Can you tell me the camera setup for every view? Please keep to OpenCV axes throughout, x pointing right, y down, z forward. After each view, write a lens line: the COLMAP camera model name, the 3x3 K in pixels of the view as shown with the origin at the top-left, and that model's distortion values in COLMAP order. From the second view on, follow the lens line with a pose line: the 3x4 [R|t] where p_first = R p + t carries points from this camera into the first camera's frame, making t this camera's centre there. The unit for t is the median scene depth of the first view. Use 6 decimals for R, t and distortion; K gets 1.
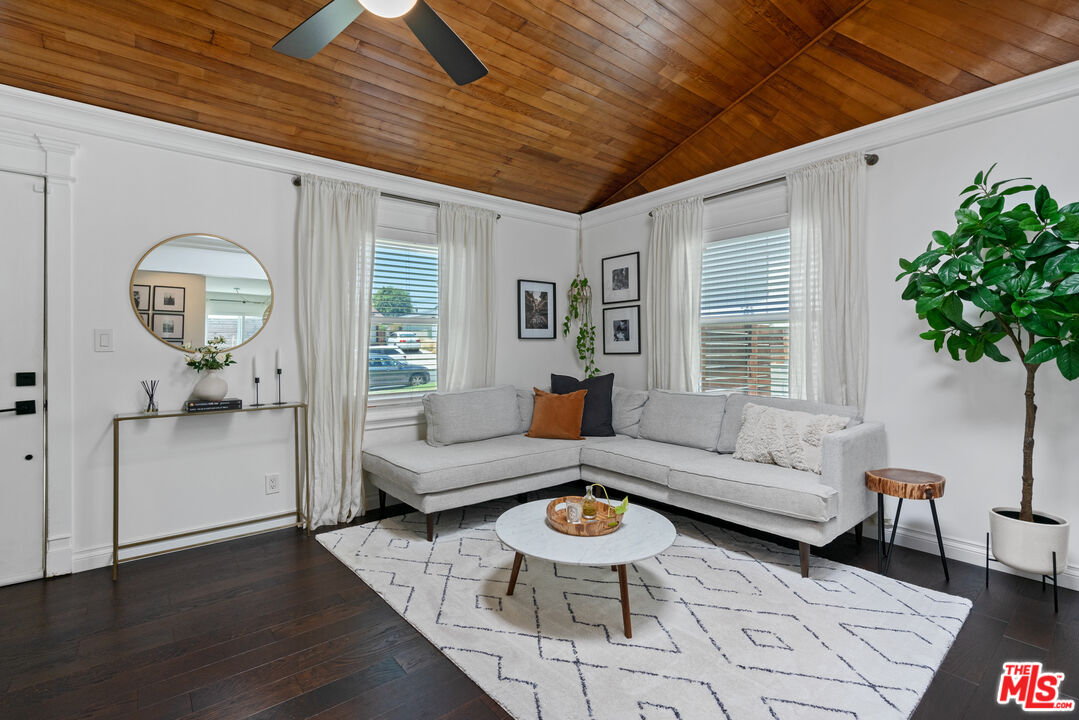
lens RADIAL K [[493.2, 0, 536.1], [0, 493.2, 349.5], [0, 0, 1]] dist [-0.000972, 0.002513]
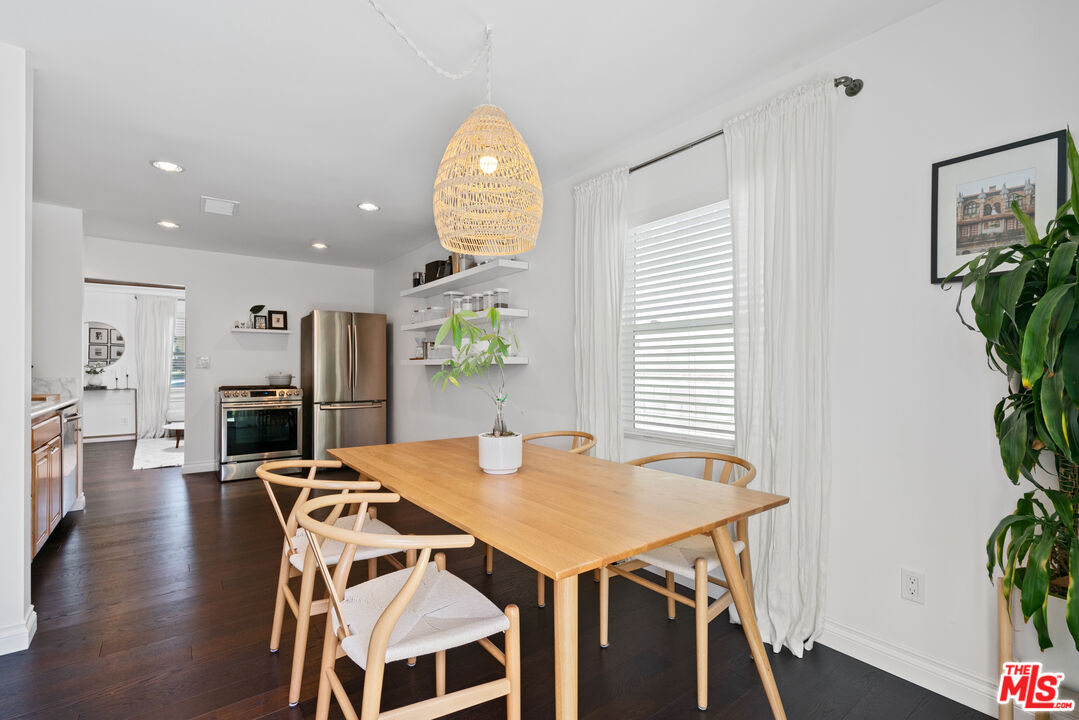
lens RADIAL K [[493.2, 0, 537.9], [0, 493.2, 365.9], [0, 0, 1]] dist [-0.000972, 0.002513]
pose [[0.999123, 0.003933, -0.041685, 1.624473], [-0.003987, 0.999991, -0.001216, -0.007658], [0.041680, 0.001381, 0.999130, -1.368129]]
